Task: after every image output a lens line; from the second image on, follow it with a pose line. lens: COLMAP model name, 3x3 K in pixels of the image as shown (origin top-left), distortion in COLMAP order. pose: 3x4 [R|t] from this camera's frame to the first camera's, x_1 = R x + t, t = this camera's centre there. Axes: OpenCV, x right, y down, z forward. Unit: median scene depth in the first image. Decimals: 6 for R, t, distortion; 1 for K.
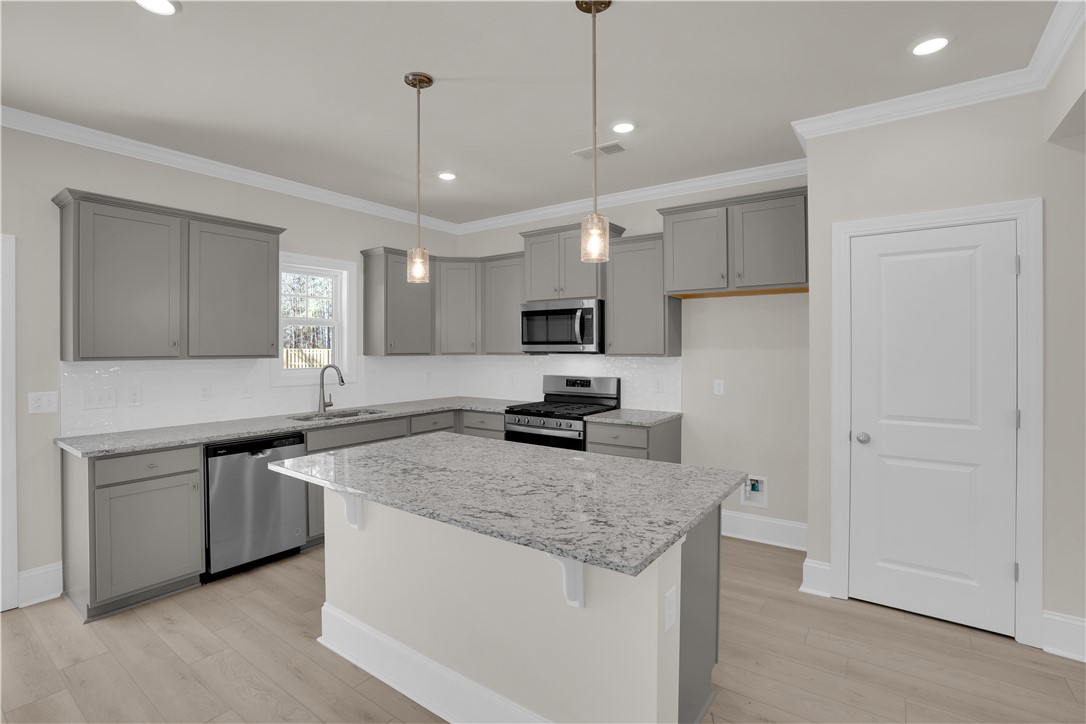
lens RADIAL K [[511.9, 0, 537.1], [0, 511.9, 351.9], [0, 0, 1]] dist [-0.067791, 0.027638]
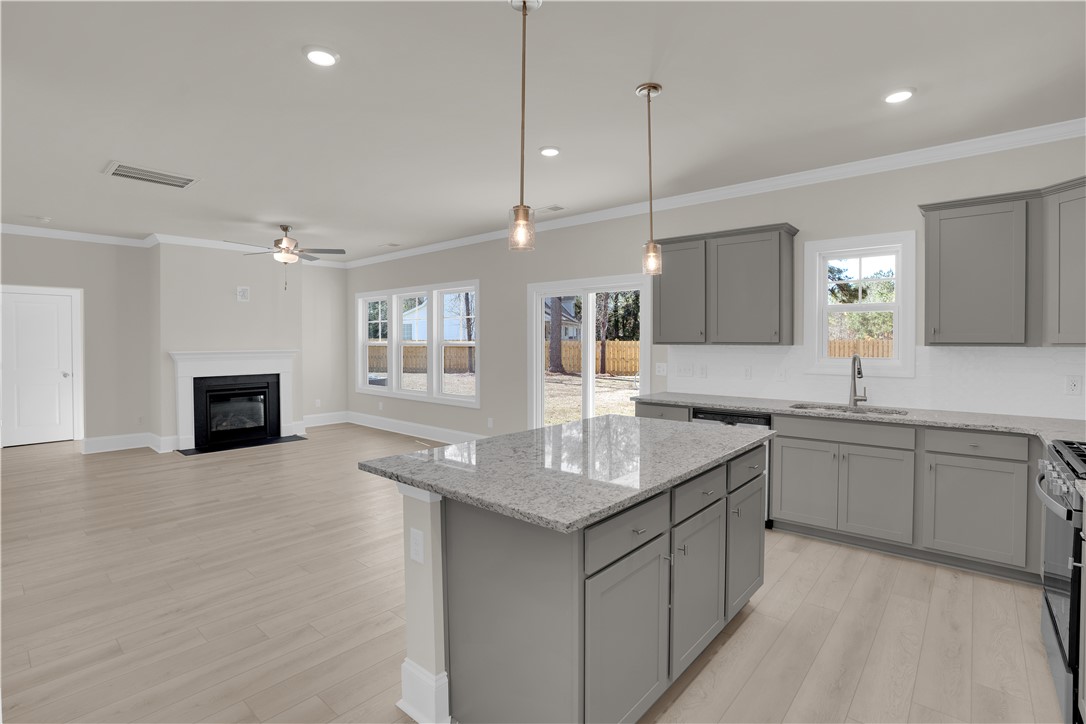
lens RADIAL K [[520.1, 0, 547.6], [0, 520.1, 346.0], [0, 0, 1]] dist [-0.035112, 0.000460]
pose [[-0.089567, 0.010446, -0.995926, 0.585659], [-0.007038, 0.999913, 0.011121, 0.003985], [0.995956, 0.008005, -0.089486, 0.563991]]
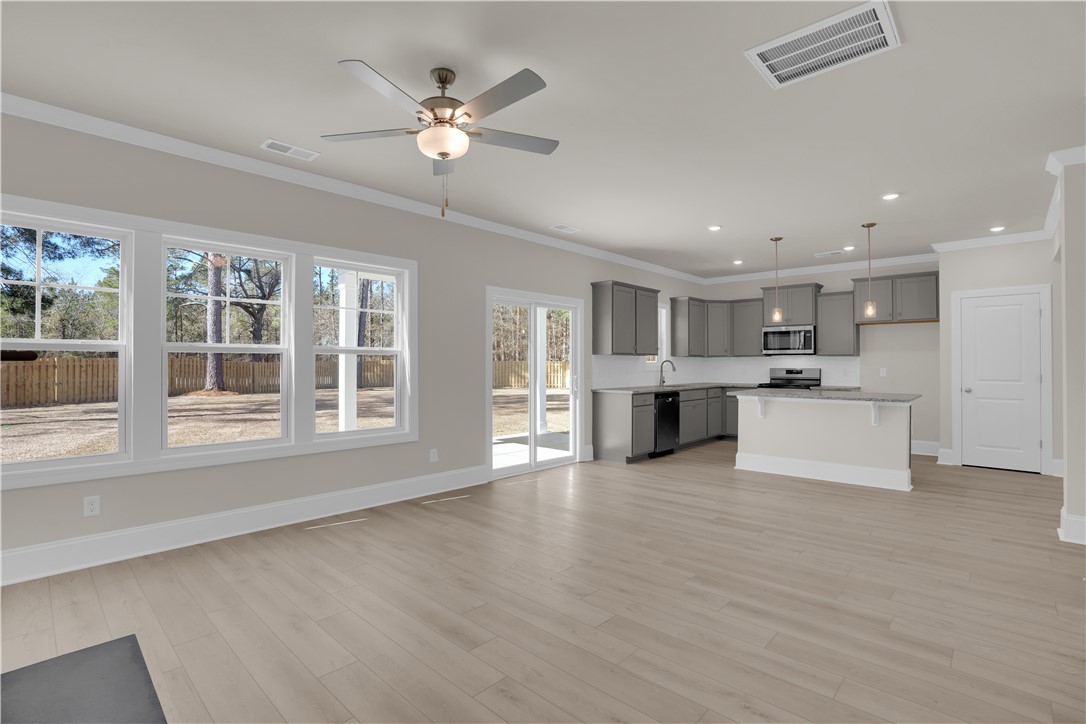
lens RADIAL K [[512.7, 0, 543.0], [0, 512.7, 362.0], [0, 0, 1]] dist [-0.069785, 0.028464]
pose [[0.992644, 0.002477, -0.121044, -0.678525], [-0.003748, 0.999940, -0.010272, 0.056395], [0.121011, 0.010650, 0.992594, -0.999920]]
